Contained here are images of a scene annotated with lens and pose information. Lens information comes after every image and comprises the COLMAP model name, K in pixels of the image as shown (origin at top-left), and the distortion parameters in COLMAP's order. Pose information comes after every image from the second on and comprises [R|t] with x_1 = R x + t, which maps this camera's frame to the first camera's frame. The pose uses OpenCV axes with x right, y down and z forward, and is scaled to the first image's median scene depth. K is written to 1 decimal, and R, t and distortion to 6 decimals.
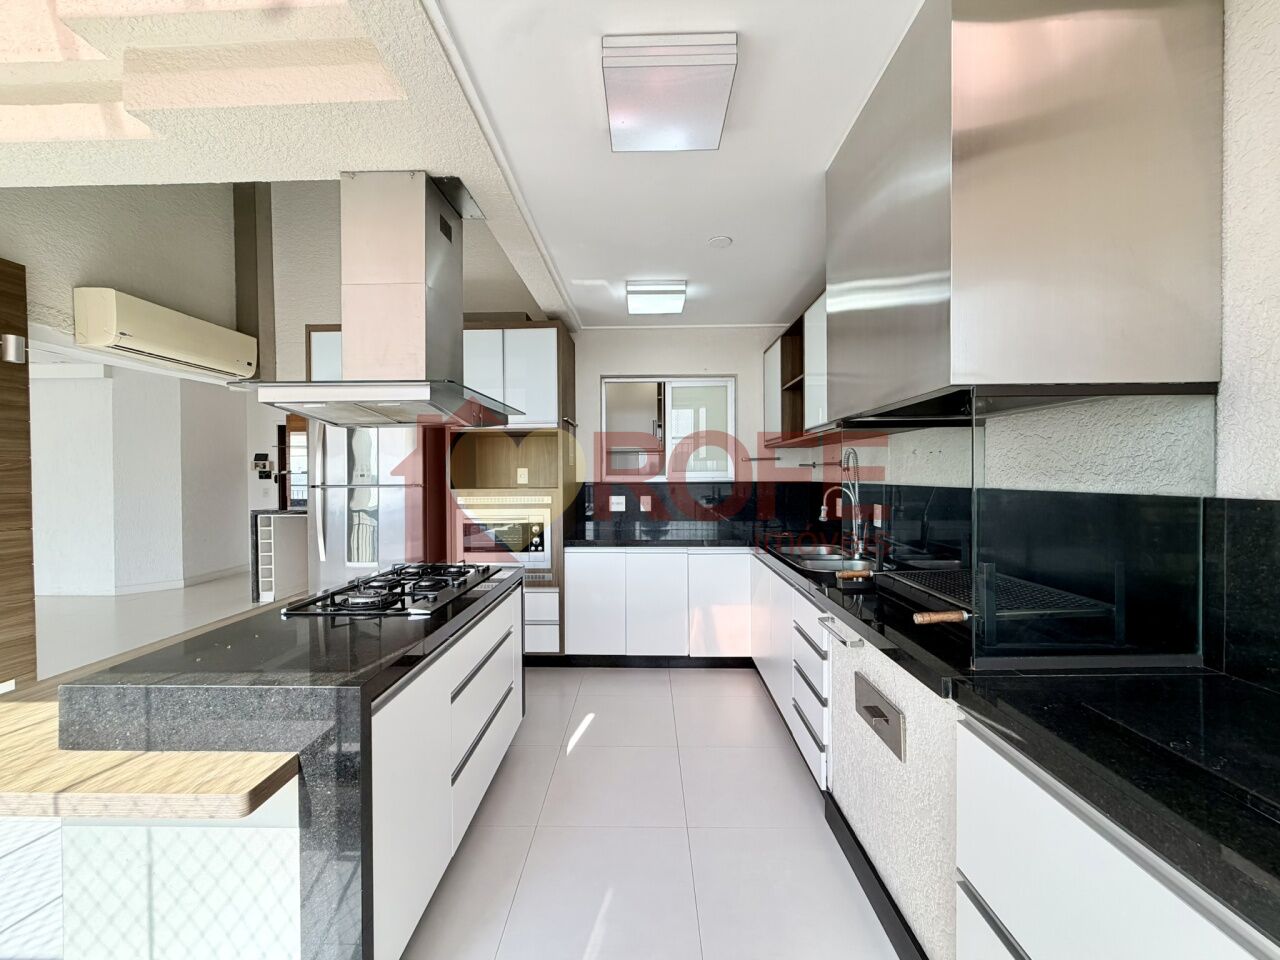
lens RADIAL K [[520.7, 0, 640.0], [0, 520.7, 480.0], [0, 0, 1]] dist [-0.000620, -0.000015]
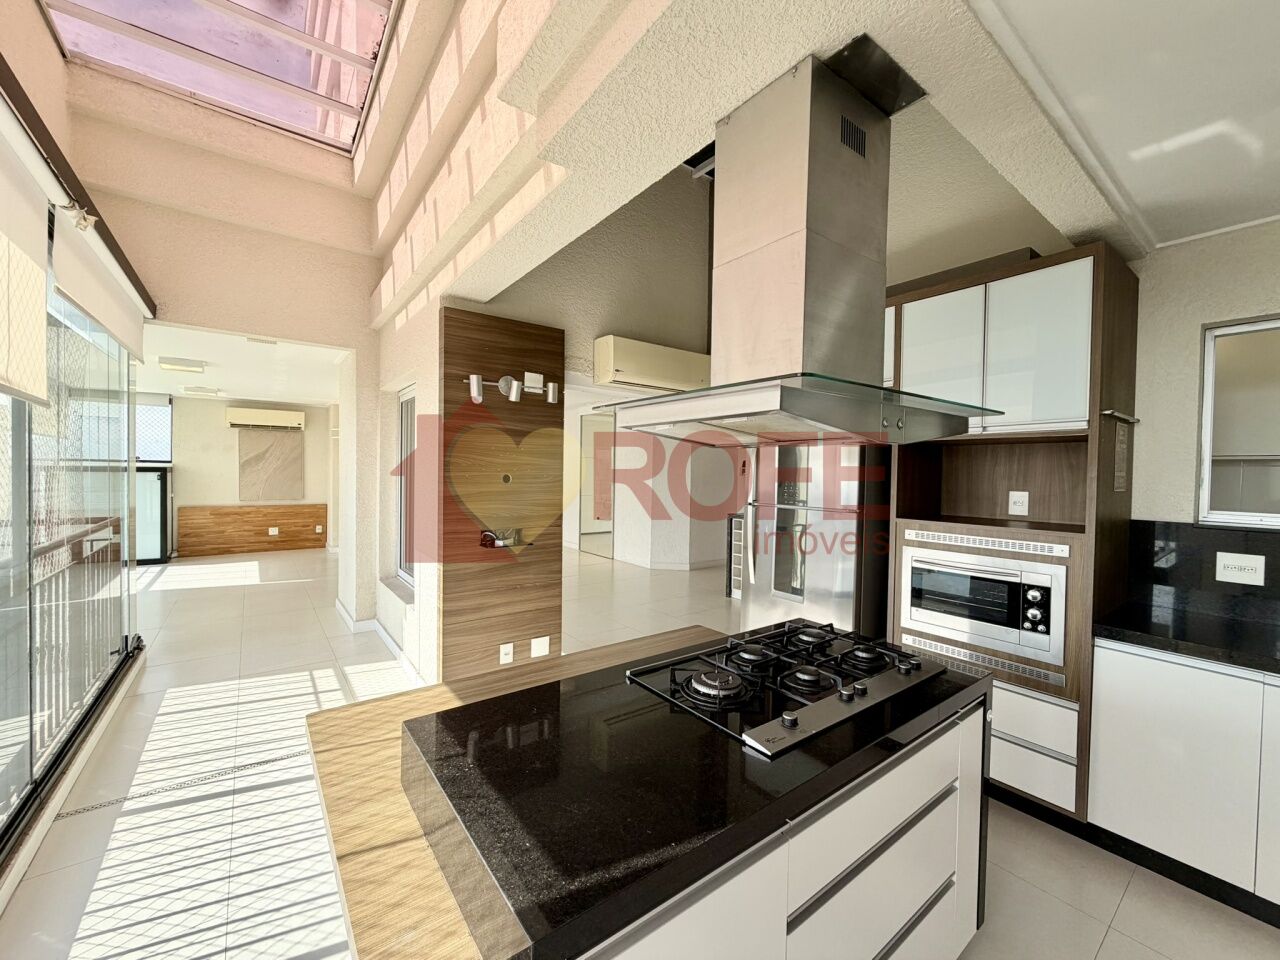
lens RADIAL K [[507.7, 0, 635.6], [0, 507.7, 479.3], [0, 0, 1]] dist [-0.001847, 0.000218]
pose [[0.611552, 0.030314, -0.790623, -0.018269], [-0.028158, 0.999467, 0.016542, -0.039656], [0.790703, 0.012146, 0.612079, 0.257450]]
